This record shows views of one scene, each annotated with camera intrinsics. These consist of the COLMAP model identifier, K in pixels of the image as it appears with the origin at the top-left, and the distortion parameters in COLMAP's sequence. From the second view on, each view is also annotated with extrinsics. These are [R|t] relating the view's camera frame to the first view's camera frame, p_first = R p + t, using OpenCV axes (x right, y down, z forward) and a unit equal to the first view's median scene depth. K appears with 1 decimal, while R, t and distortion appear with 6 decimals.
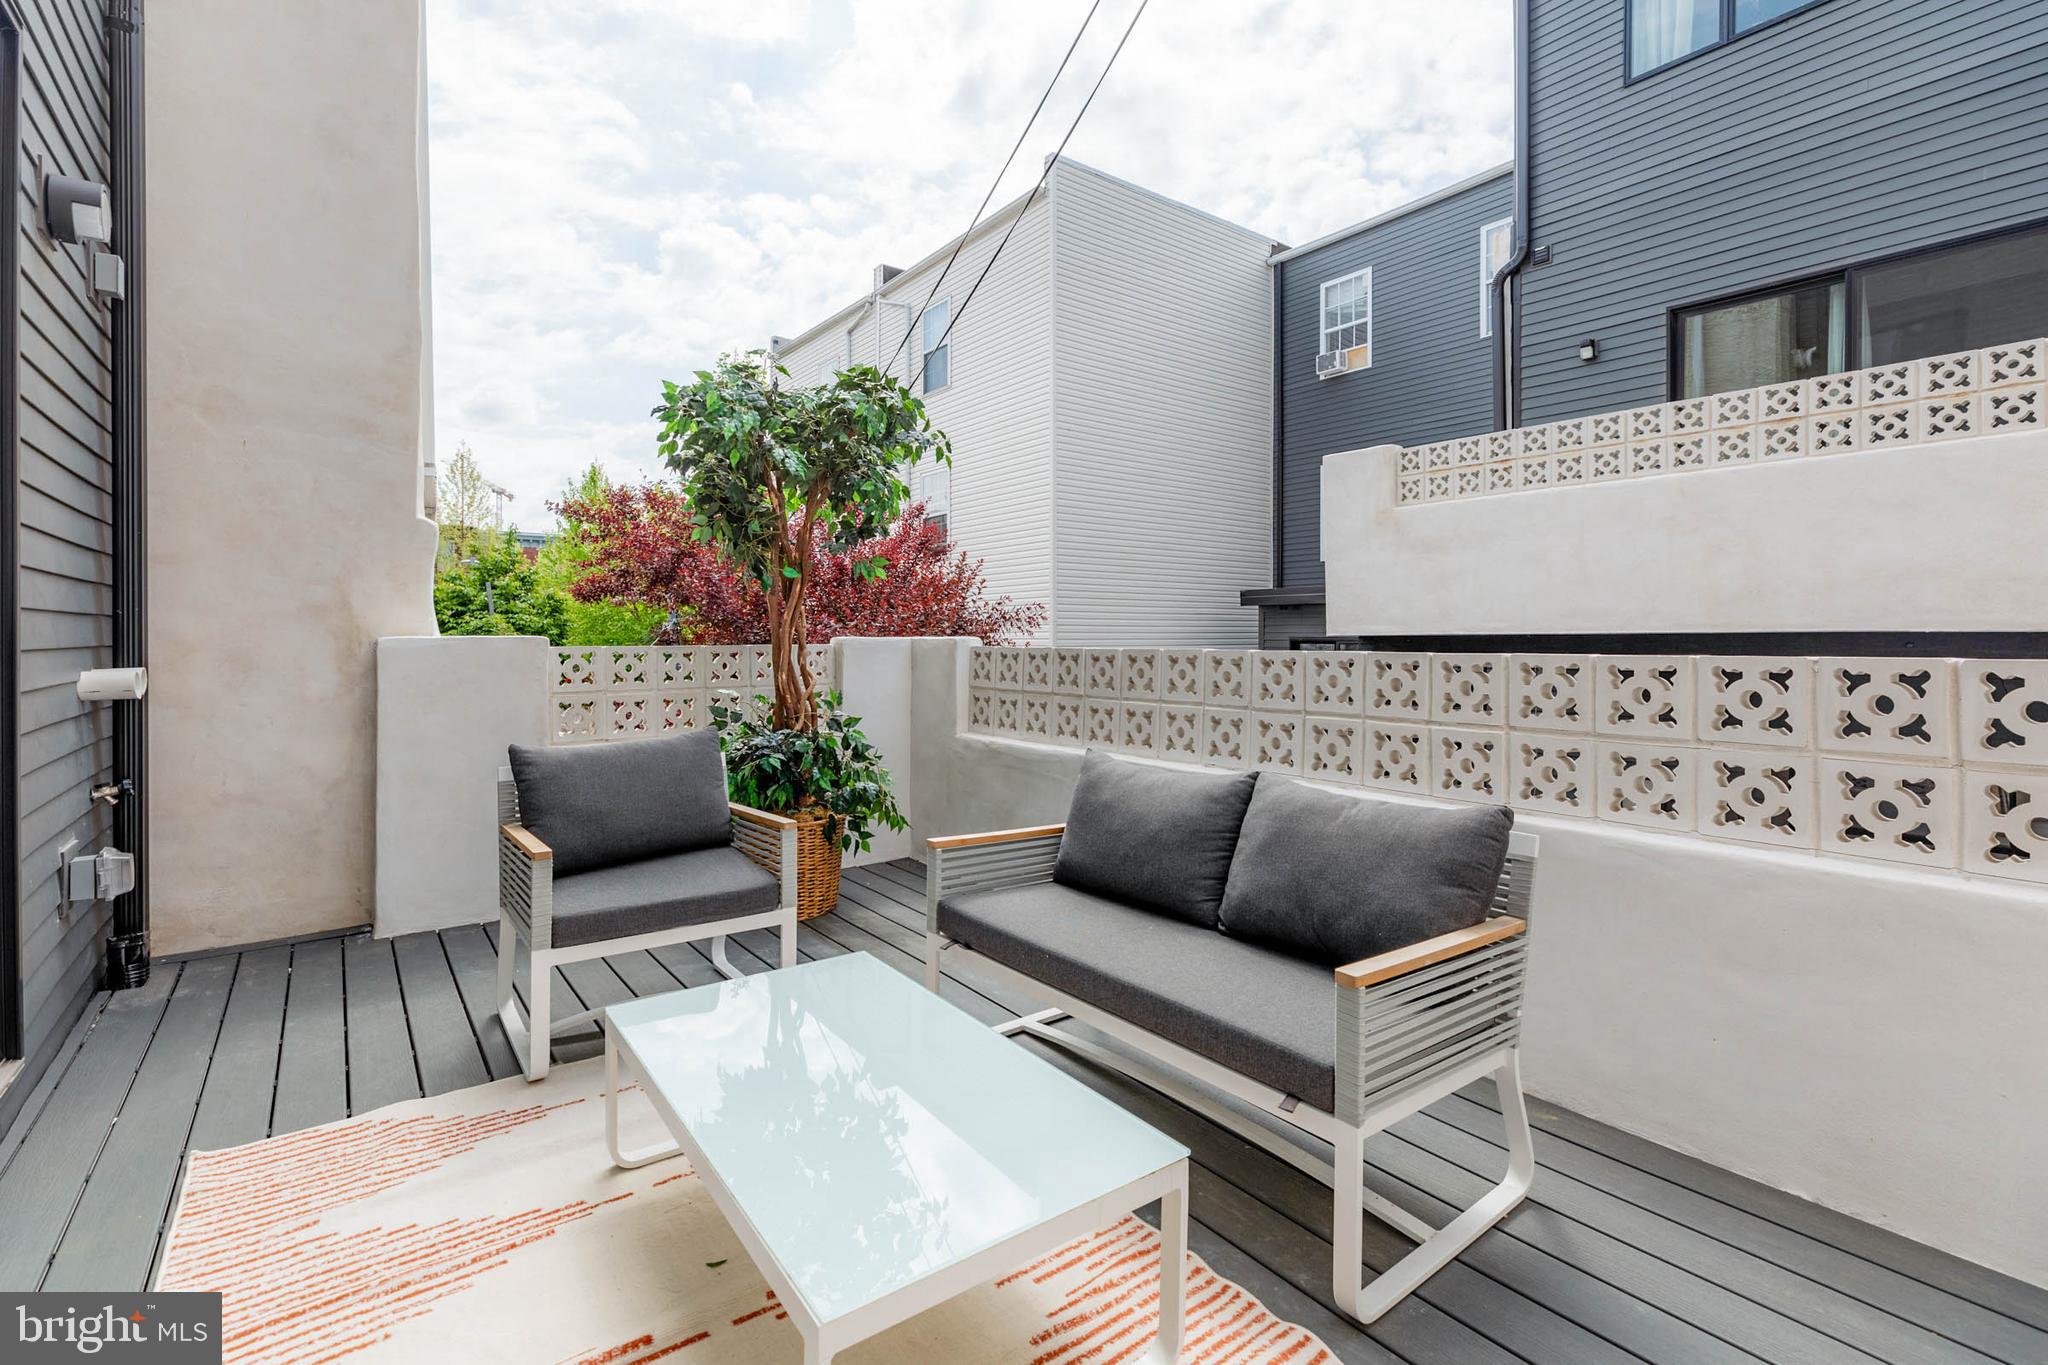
lens RADIAL K [[933.1, 0, 1023.5], [0, 933.1, 638.9], [0, 0, 1]] dist [0.014750, -0.000667]
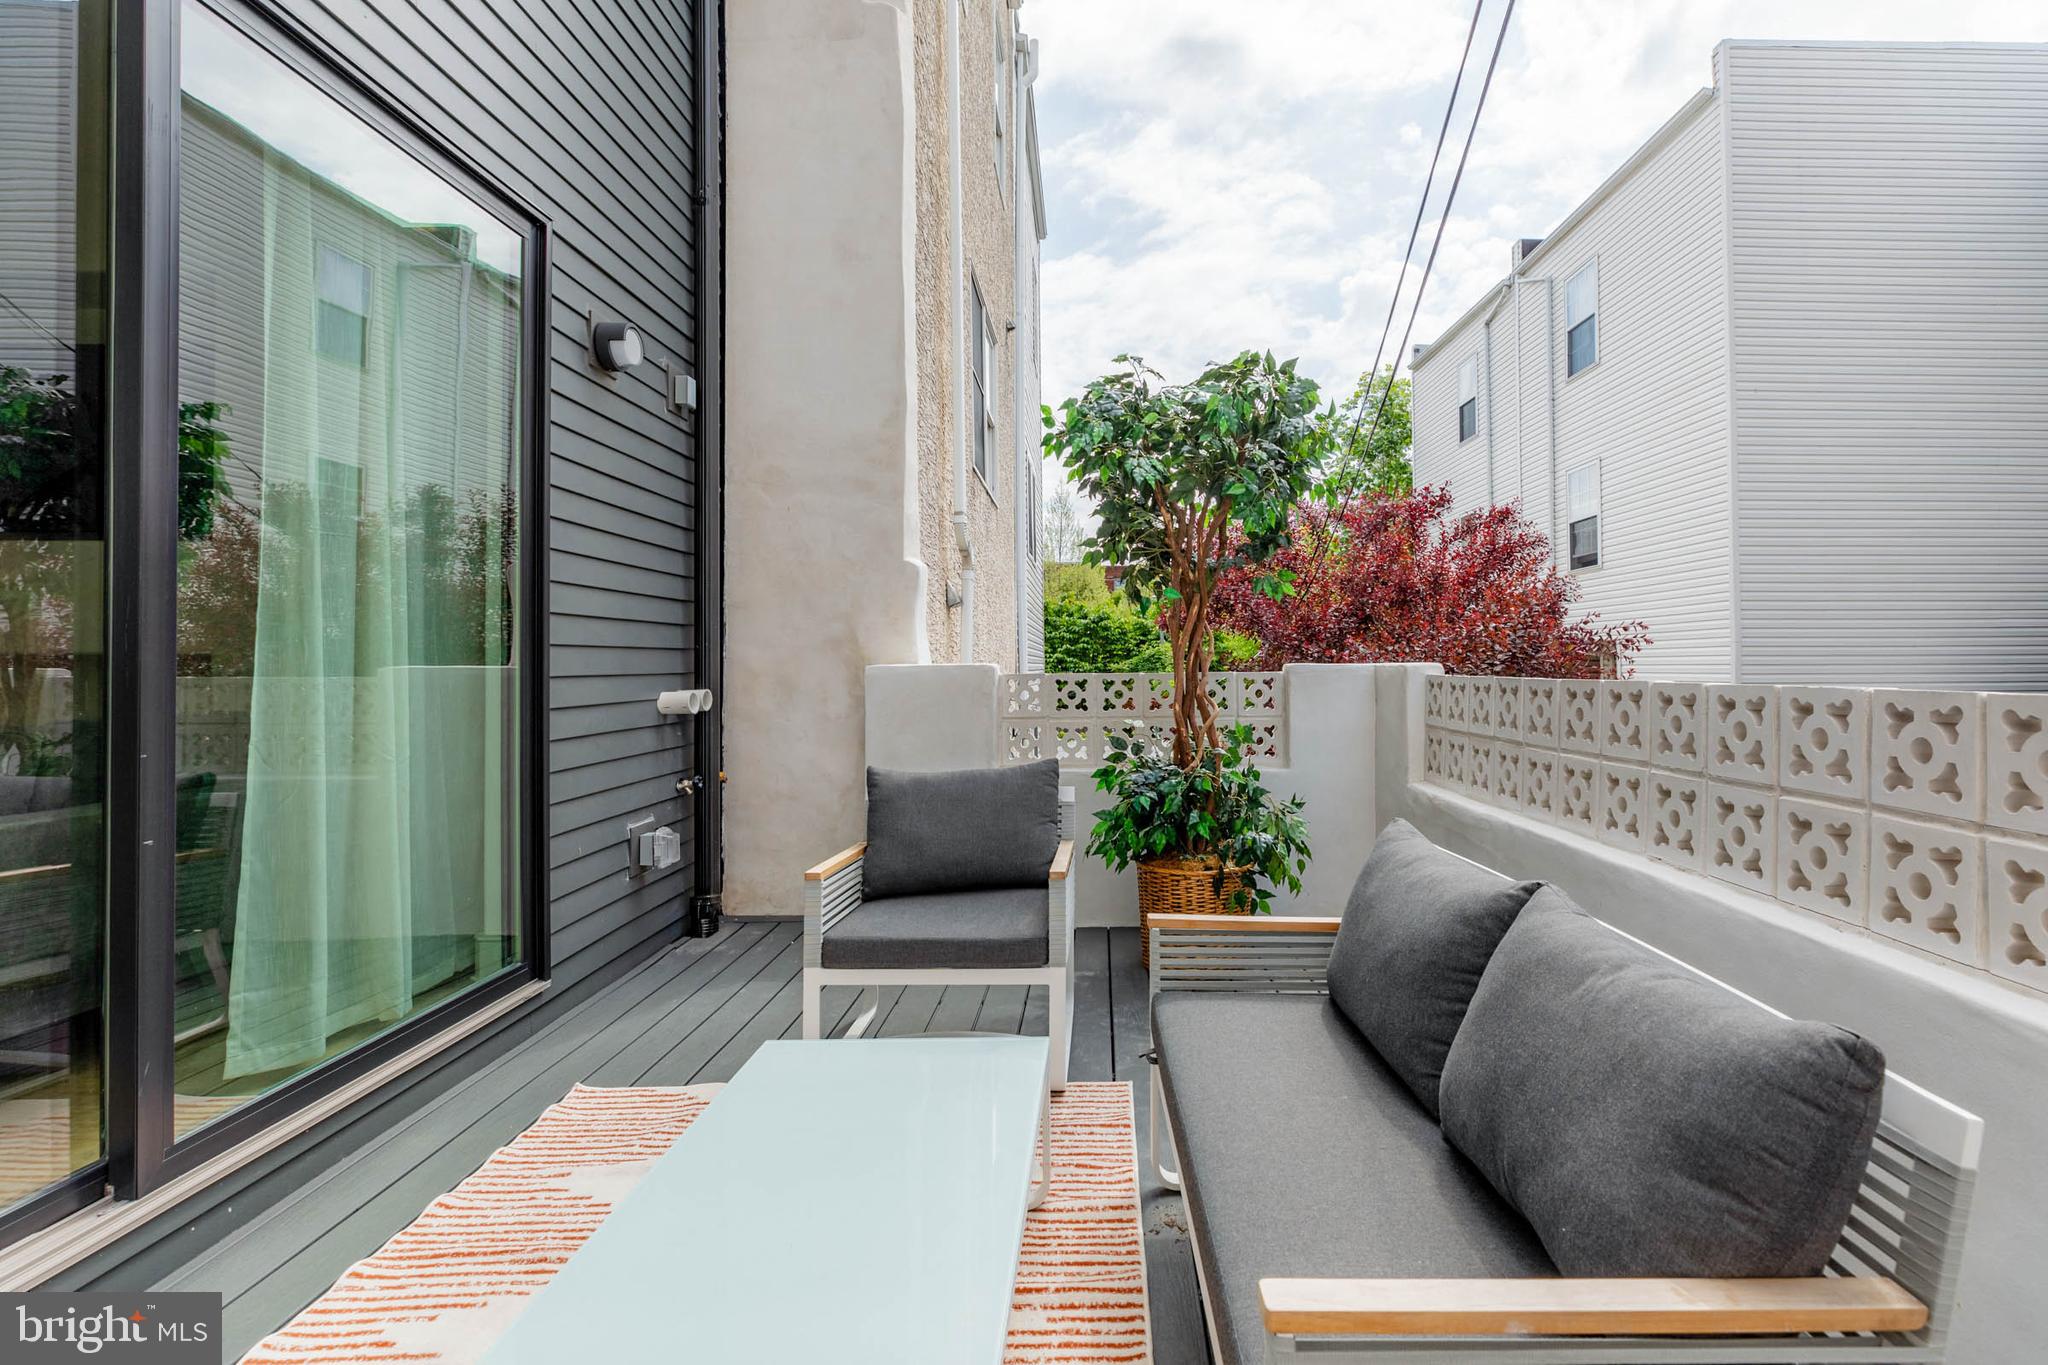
lens RADIAL K [[972.5, 0, 1023.5], [0, 972.5, 648.4], [0, 0, 1]] dist [0.008191, -0.001719]
pose [[0.822677, -0.012612, -0.568370, 0.250495], [0.002692, 0.999829, -0.018290, -0.000454], [0.568503, 0.013516, 0.822570, 0.209488]]
